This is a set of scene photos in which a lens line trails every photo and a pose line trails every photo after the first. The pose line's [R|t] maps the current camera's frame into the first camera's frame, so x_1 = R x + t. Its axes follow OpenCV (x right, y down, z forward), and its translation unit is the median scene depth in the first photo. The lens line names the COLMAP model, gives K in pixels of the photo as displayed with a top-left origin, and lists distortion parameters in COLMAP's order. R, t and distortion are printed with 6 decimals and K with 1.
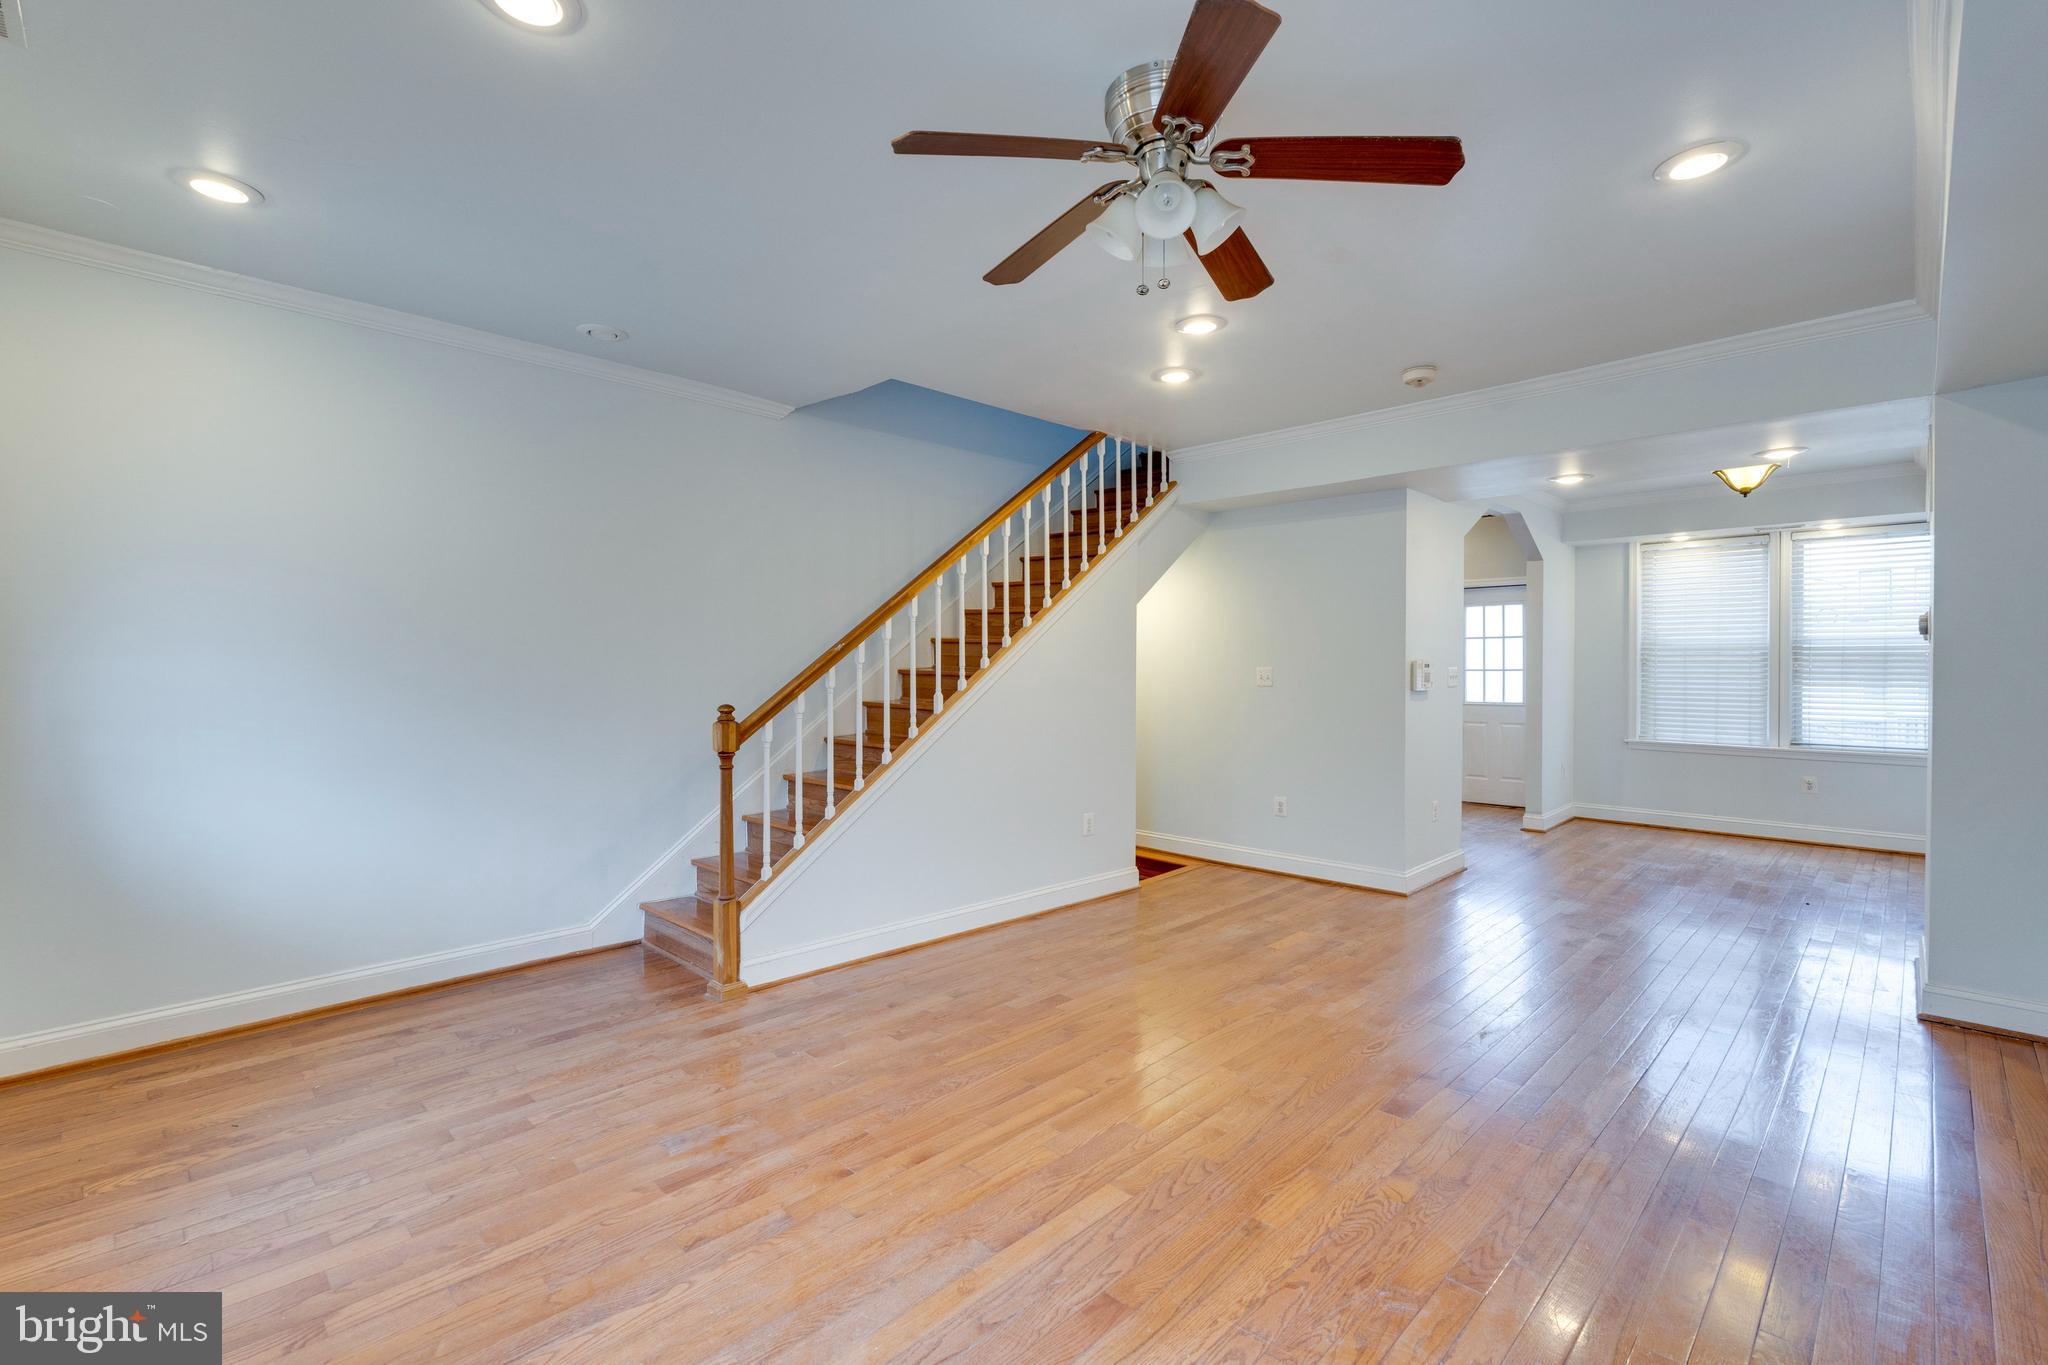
lens RADIAL K [[911.9, 0, 1024.4], [0, 911.9, 677.1], [0, 0, 1]] dist [-0.004550, -0.000202]
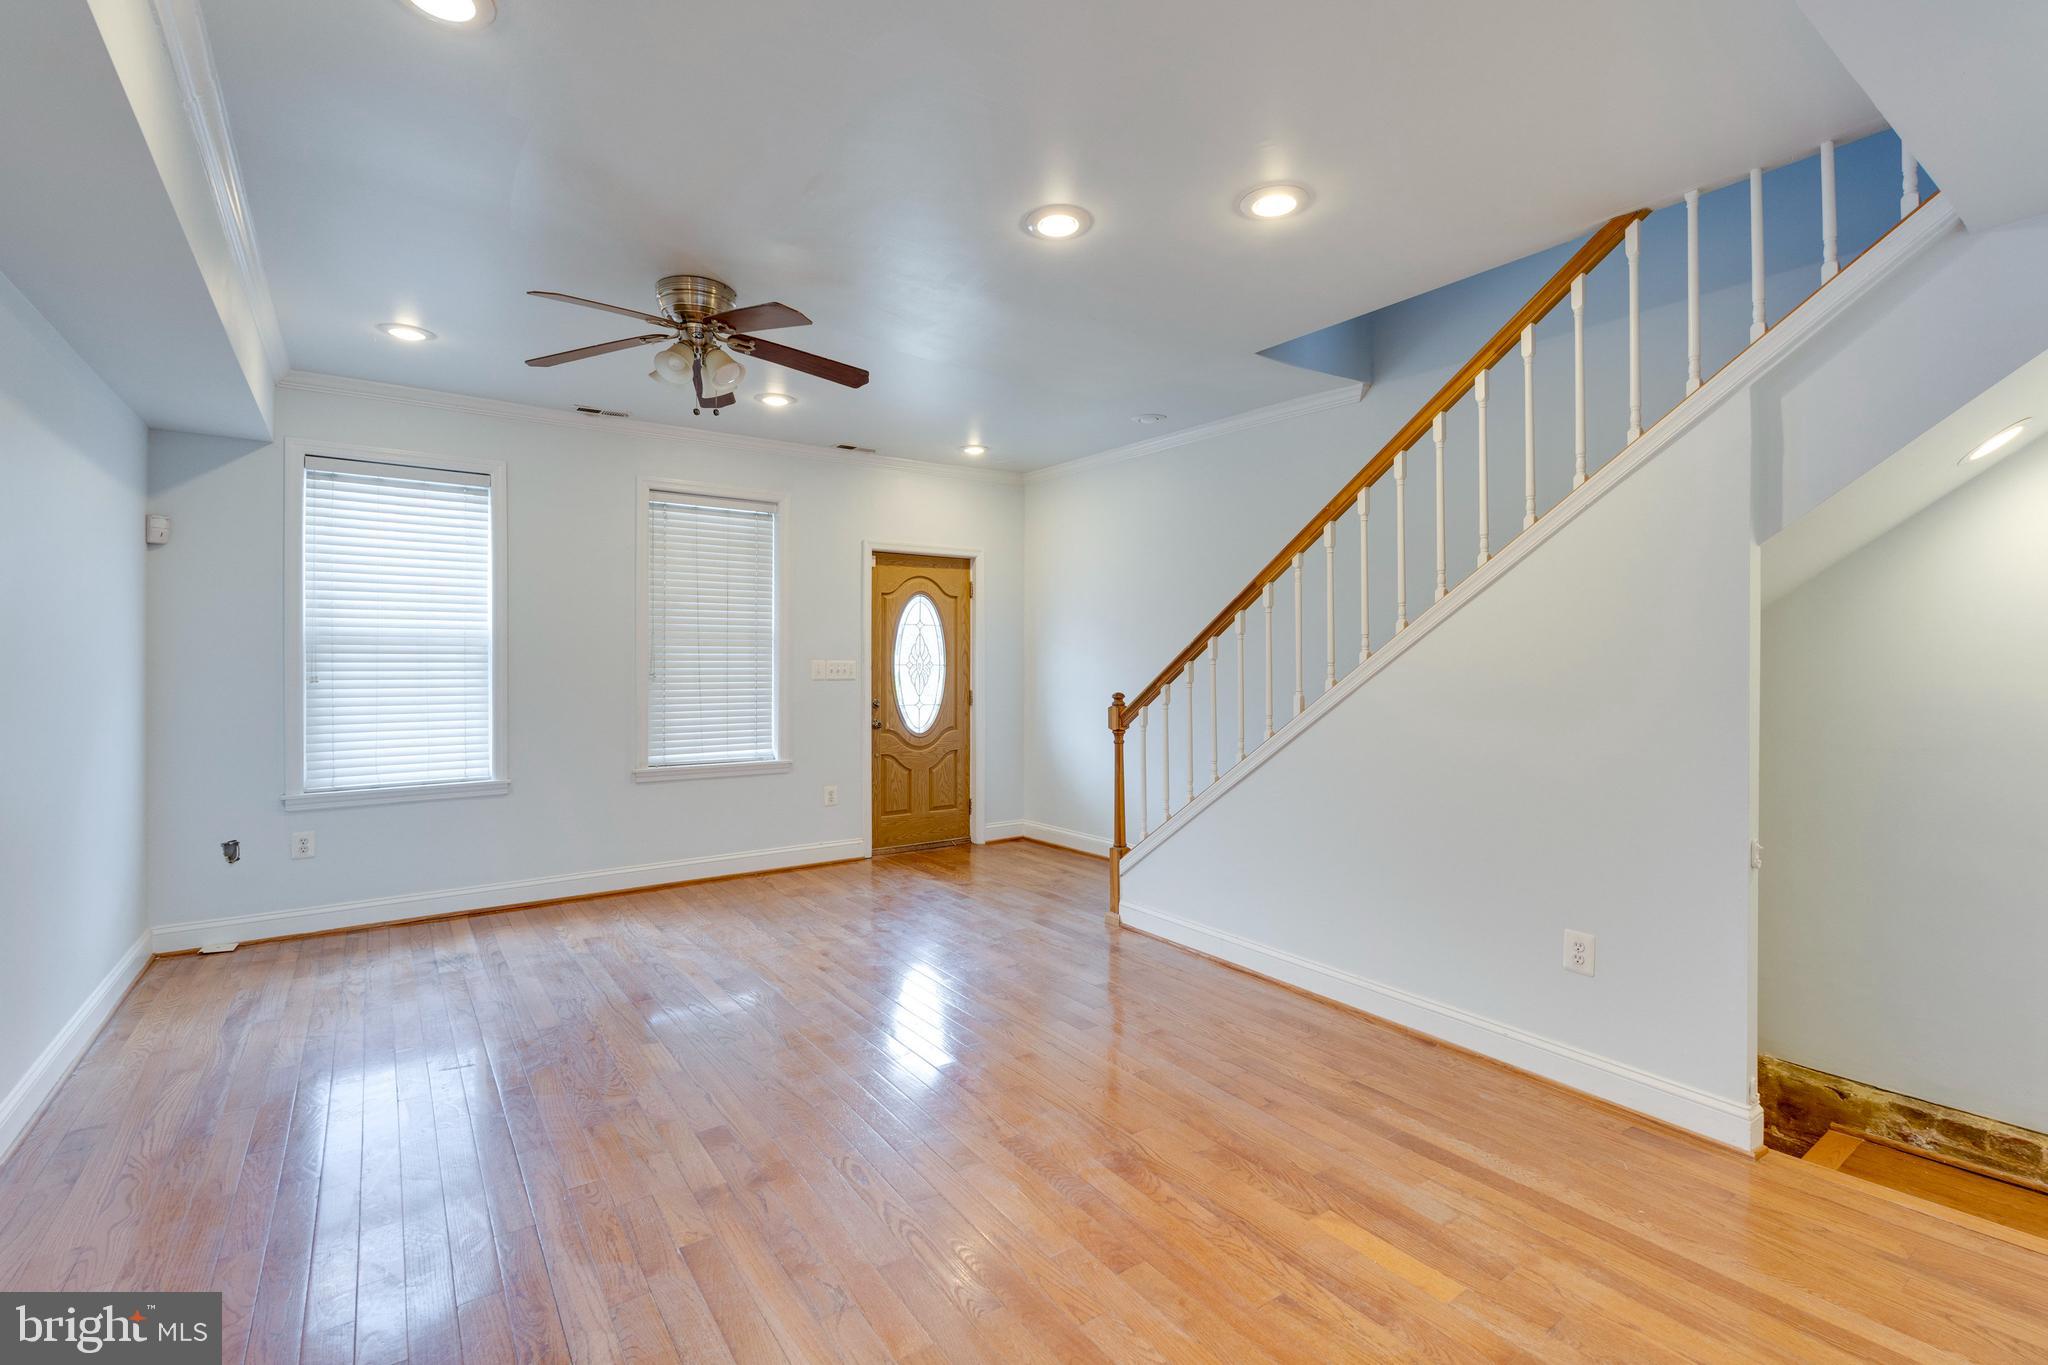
lens RADIAL K [[911.9, 0, 1025.0], [0, 911.9, 664.3], [0, 0, 1]] dist [-0.004550, -0.000202]
pose [[-0.169883, -0.000857, -0.985464, 0.915486], [-0.014984, 0.999886, 0.001714, -0.008919], [0.985350, 0.015057, -0.169877, 1.051892]]
